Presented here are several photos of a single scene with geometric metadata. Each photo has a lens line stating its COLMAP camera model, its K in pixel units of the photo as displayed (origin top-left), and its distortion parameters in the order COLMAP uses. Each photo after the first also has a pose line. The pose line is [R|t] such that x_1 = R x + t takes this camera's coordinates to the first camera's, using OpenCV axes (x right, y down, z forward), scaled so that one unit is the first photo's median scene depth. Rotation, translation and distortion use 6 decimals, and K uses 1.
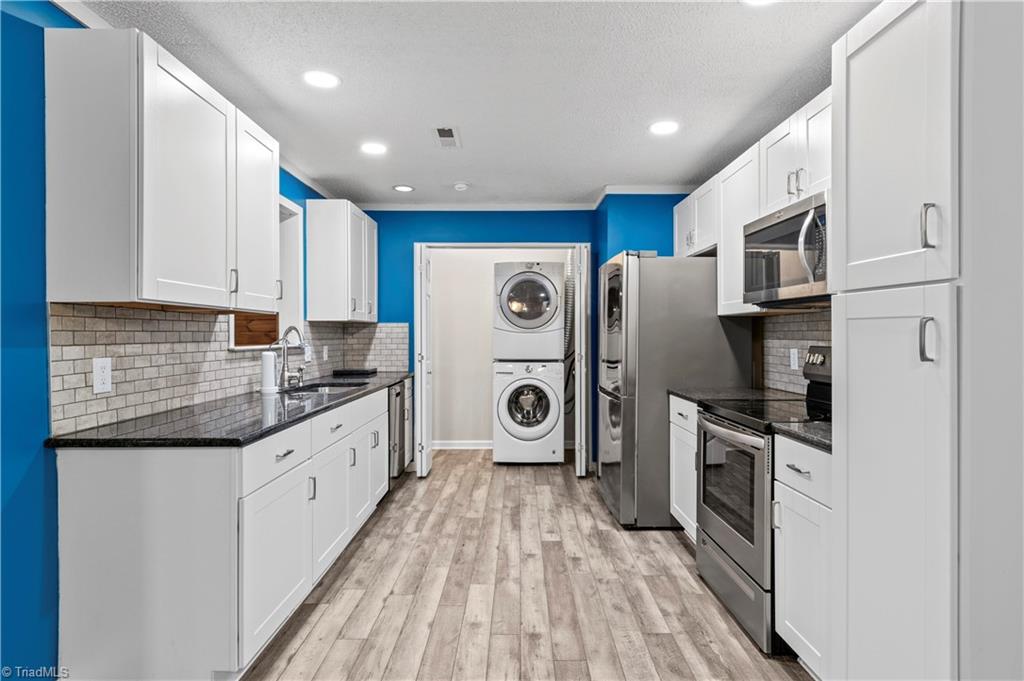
lens RADIAL K [[548.4, 0, 513.3], [0, 548.4, 335.7], [0, 0, 1]] dist [0.003995, -0.000387]
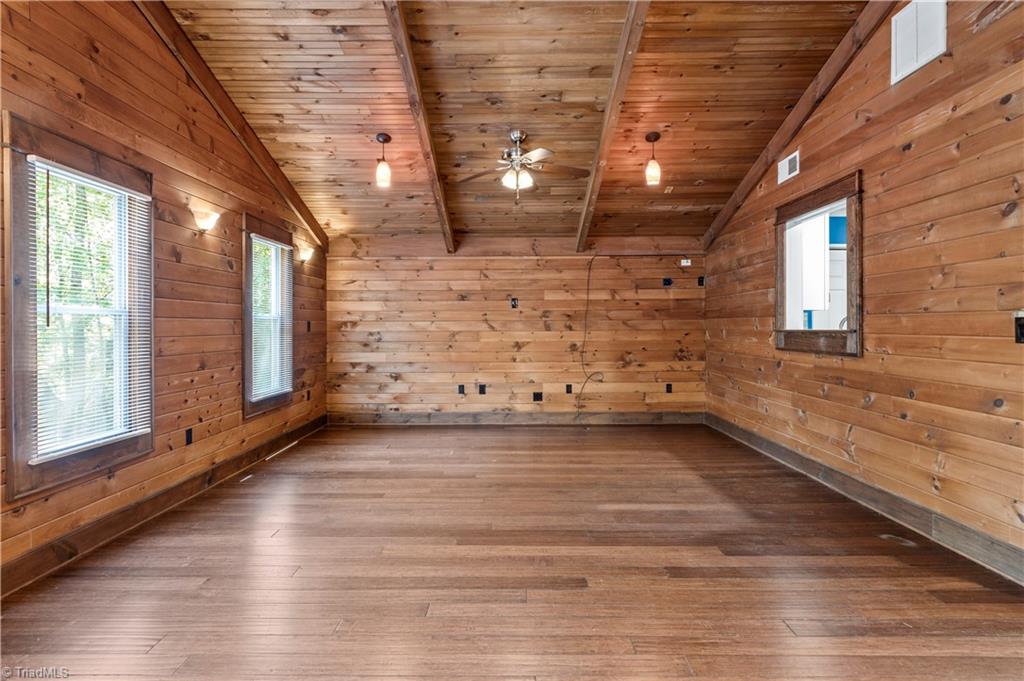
lens RADIAL K [[548.4, 0, 513.3], [0, 548.4, 335.7], [0, 0, 1]] dist [0.003995, -0.000387]
pose [[0.999970, 0.005678, -0.005295, -1.177825], [-0.005619, 0.999924, 0.010971, 0.023709], [0.005357, -0.010941, 0.999926, -0.265380]]
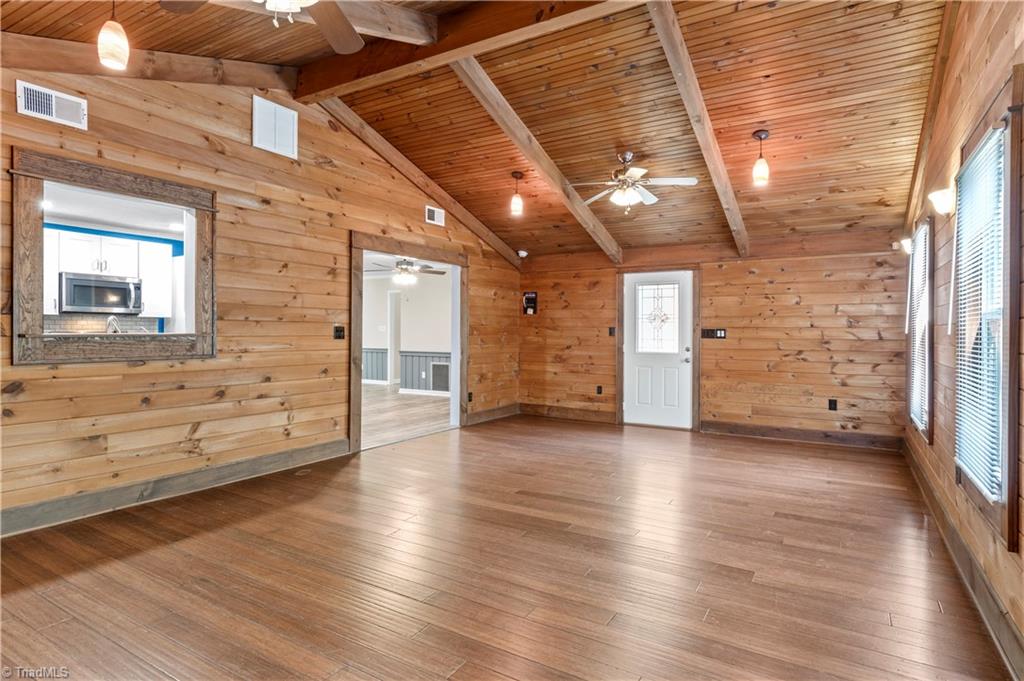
lens RADIAL K [[548.4, 0, 513.3], [0, 548.4, 335.7], [0, 0, 1]] dist [0.003995, -0.000387]
pose [[-0.851923, -0.002165, 0.523663, -1.708051], [0.002173, 0.999968, 0.007669, 0.017876], [-0.523663, 0.007671, -0.851891, 1.533217]]
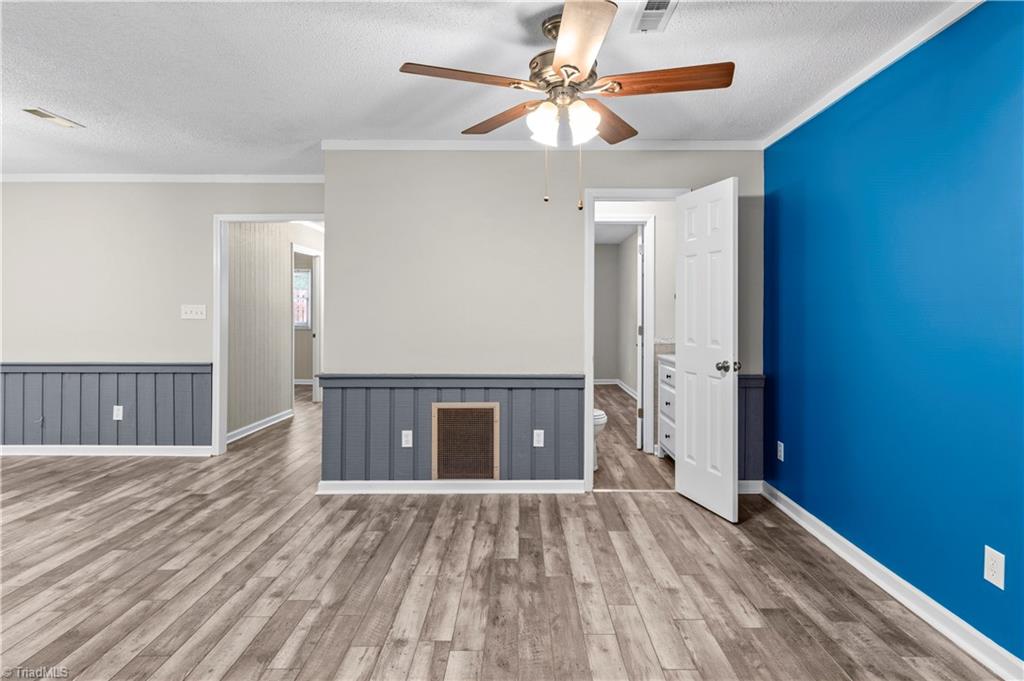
lens RADIAL K [[556.4, 0, 520.5], [0, 556.4, 313.7], [0, 0, 1]] dist [0.003630, -0.002104]
pose [[-0.999964, 0.005896, 0.006049, 0.036120], [0.005927, 0.999970, 0.004988, -0.000995], [-0.006020, 0.005024, -0.999969, 0.357526]]
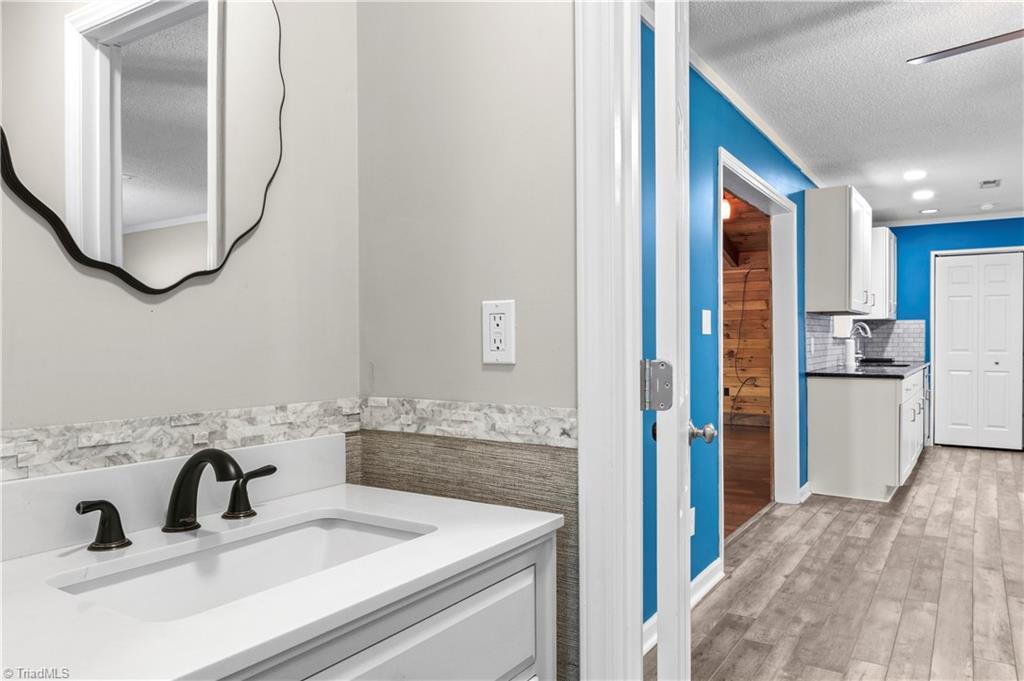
lens RADIAL K [[707.4, 0, 512.0], [0, 707.4, 340.5], [0, 0, 1]] dist [-0.004764, 0.000017]
pose [[0.832996, 0.004154, -0.553263, -0.132099], [-0.002688, 0.999990, 0.003460, 0.026018], [0.553272, -0.001395, 0.833000, -1.100216]]
